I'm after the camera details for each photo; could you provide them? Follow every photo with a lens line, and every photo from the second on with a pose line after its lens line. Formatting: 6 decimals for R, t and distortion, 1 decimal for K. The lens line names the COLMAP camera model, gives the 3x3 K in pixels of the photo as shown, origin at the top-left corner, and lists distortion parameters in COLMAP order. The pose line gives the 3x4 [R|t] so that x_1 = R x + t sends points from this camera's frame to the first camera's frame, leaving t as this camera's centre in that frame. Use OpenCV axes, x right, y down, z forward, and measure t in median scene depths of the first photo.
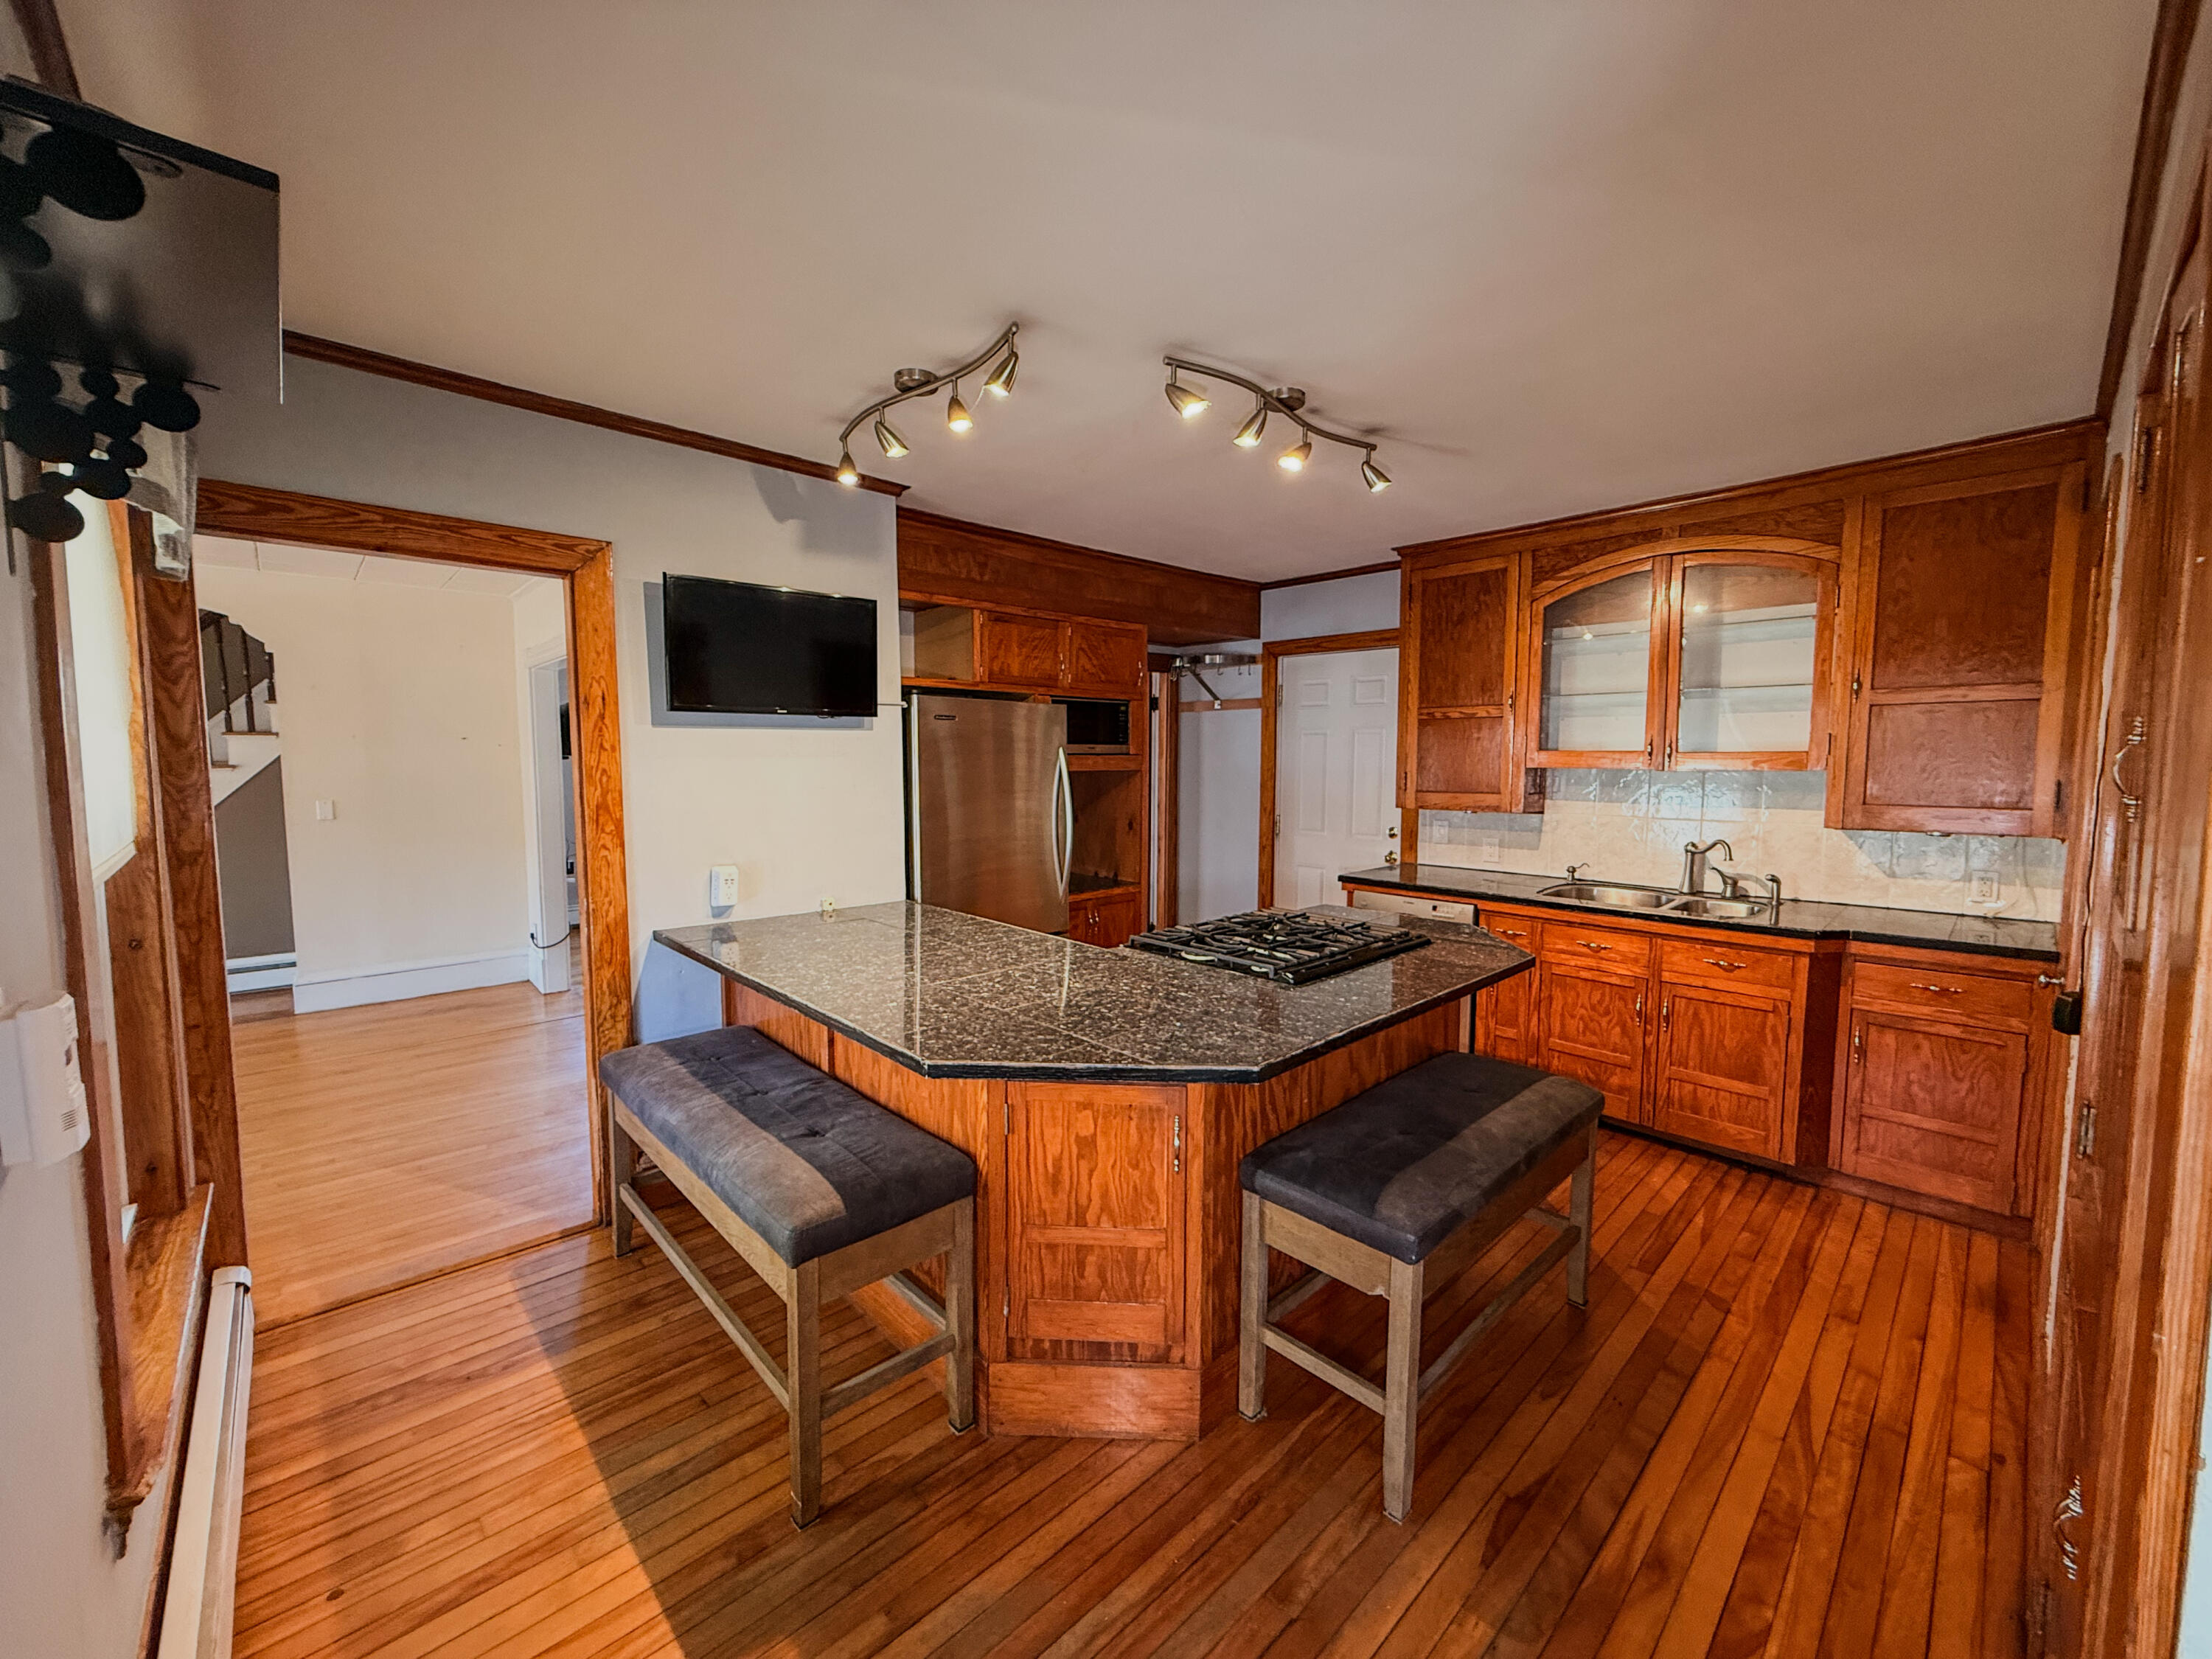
lens RADIAL K [[886.4, 0, 1114.1], [0, 886.4, 829.9], [0, 0, 1]] dist [0.002649, 0.000354]
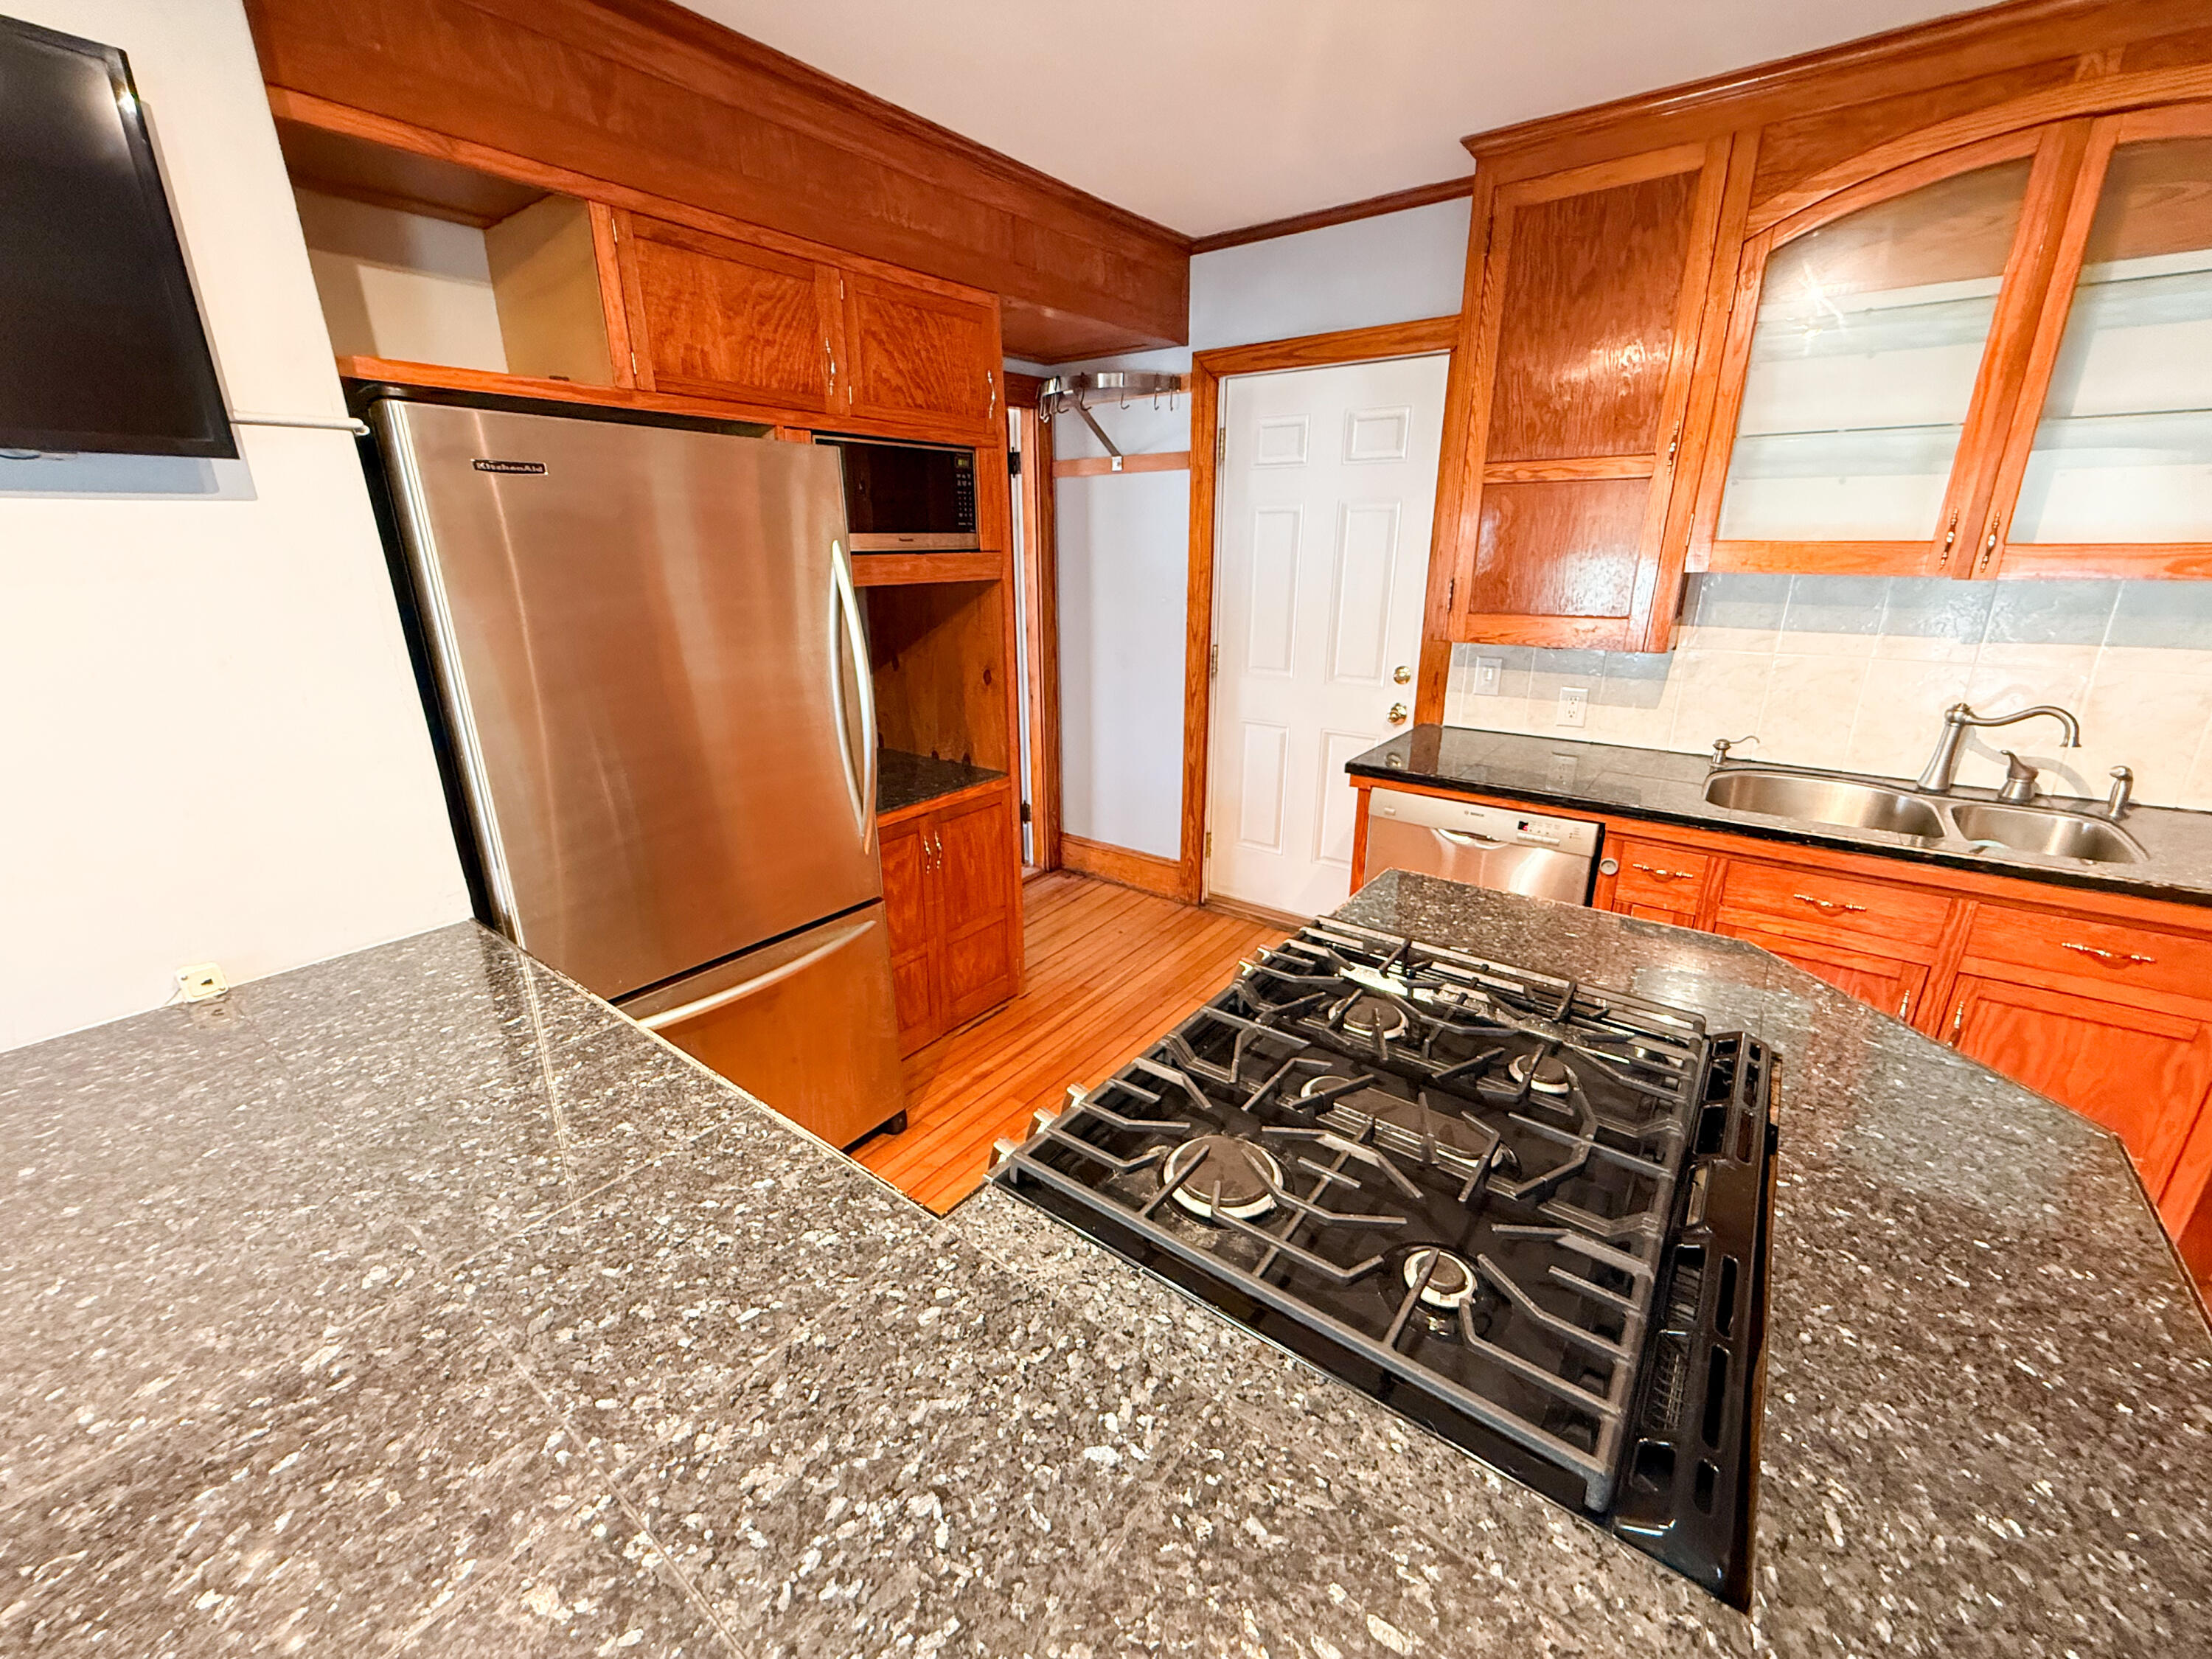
lens RADIAL K [[886.4, 0, 1118.7], [0, 886.4, 823.5], [0, 0, 1]] dist [0.002649, 0.000354]
pose [[0.986083, -0.056168, 0.156480, 0.007076], [0.019625, 0.973947, 0.225923, -0.042807], [-0.165093, -0.219708, 0.961495, 0.413443]]
